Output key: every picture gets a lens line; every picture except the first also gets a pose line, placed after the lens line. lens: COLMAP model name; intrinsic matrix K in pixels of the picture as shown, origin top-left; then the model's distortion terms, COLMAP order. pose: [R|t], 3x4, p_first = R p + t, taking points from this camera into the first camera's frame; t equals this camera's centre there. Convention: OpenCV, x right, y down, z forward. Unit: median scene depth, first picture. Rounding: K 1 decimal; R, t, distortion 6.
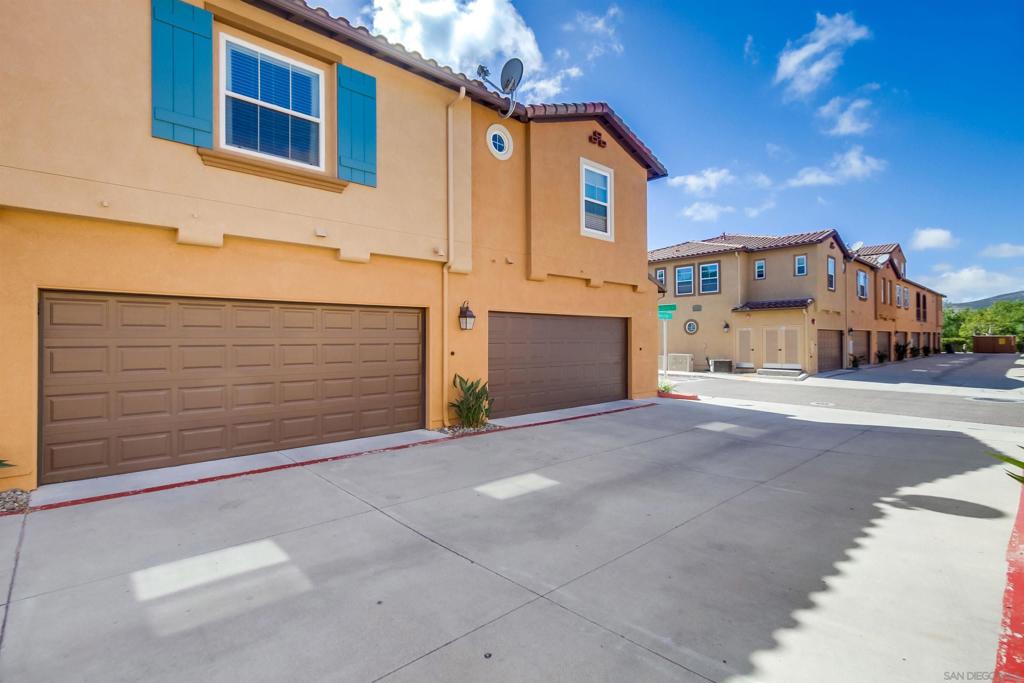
lens RADIAL K [[472.2, 0, 512.3], [0, 472.2, 330.0], [0, 0, 1]] dist [0.000088, 0.000486]
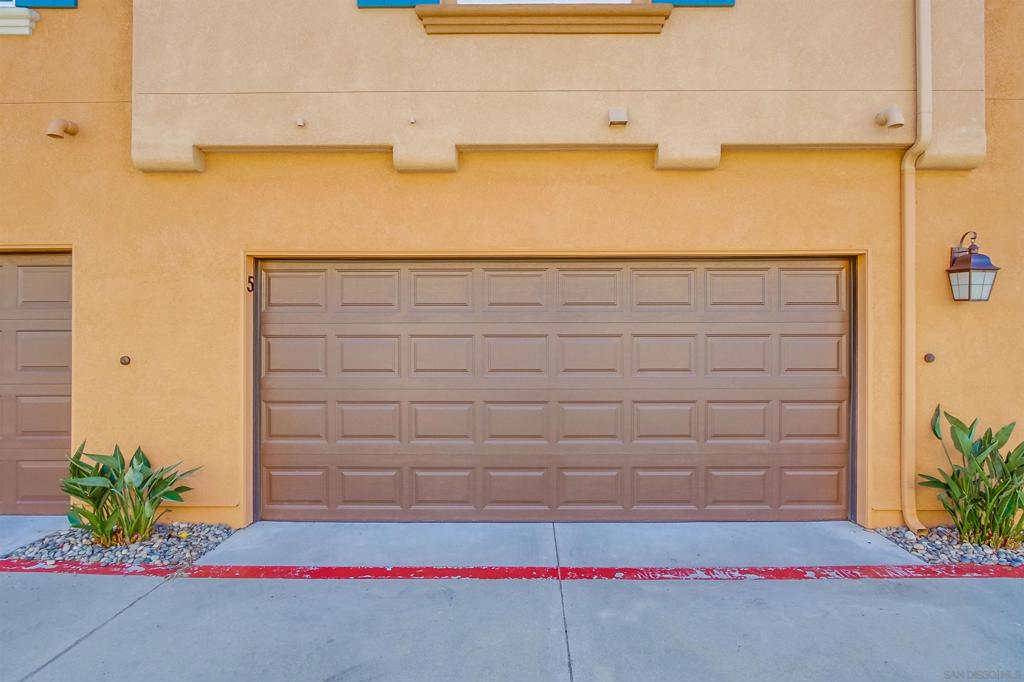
lens RADIAL K [[584.0, 0, 514.6], [0, 584.0, 337.1], [0, 0, 1]] dist [-0.004978, 0.001085]
pose [[0.738660, 0.002451, -0.674074, -0.051103], [0.013061, 0.999754, 0.017948, 0.017222], [0.673952, -0.022062, 0.738446, 0.379249]]
